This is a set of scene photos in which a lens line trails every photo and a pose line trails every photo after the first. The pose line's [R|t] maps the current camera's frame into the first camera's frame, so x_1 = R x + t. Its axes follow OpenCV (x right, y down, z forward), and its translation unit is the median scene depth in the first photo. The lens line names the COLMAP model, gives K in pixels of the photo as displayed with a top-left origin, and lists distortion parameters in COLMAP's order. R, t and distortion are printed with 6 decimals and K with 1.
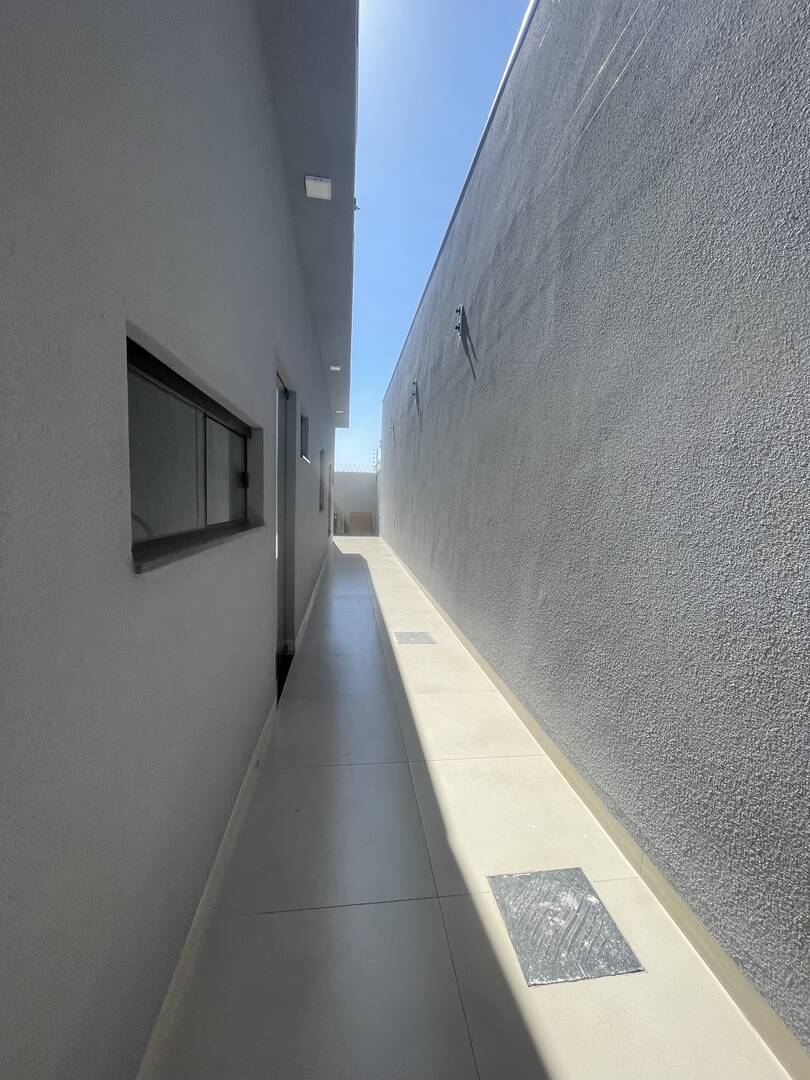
lens RADIAL K [[436.3, 0, 405.3], [0, 436.3, 537.6], [0, 0, 1]] dist [0.003592, -0.000832]
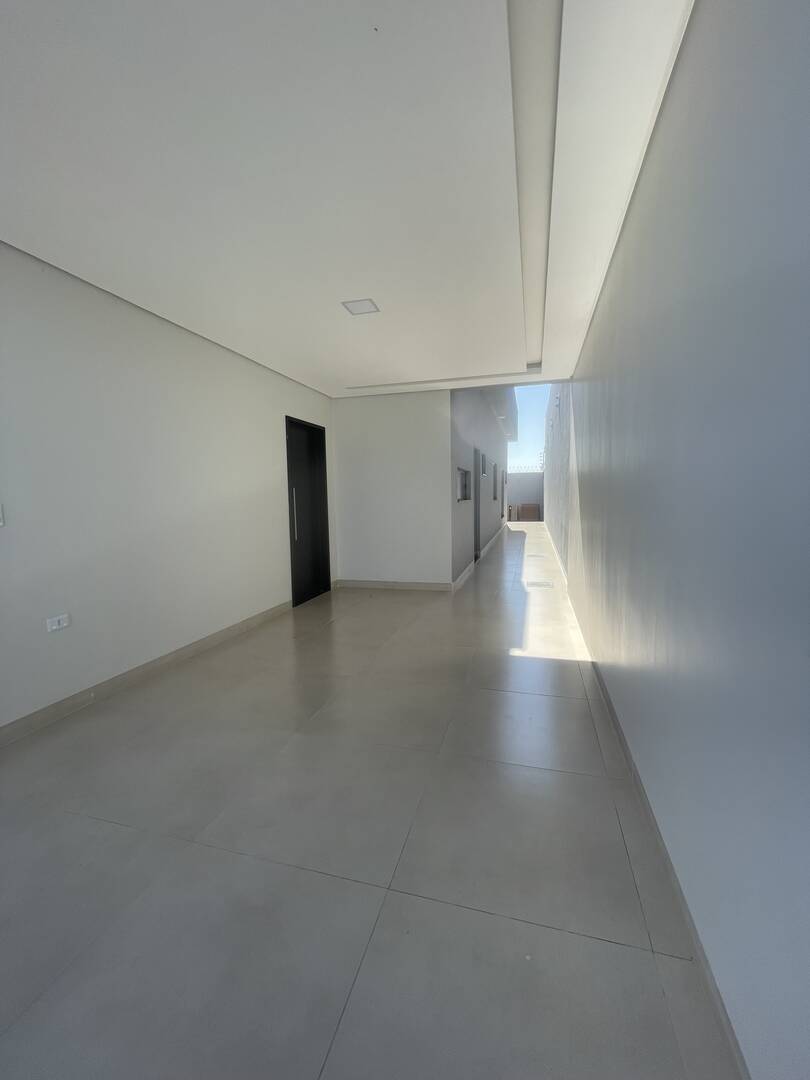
lens RADIAL K [[436.3, 0, 403.0], [0, 436.3, 537.6], [0, 0, 1]] dist [0.003592, -0.000832]
pose [[0.913006, -0.006166, -0.407900, 0.102395], [0.008090, 0.999963, 0.002991, 0.044819], [0.407866, -0.006030, 0.913022, -0.413422]]
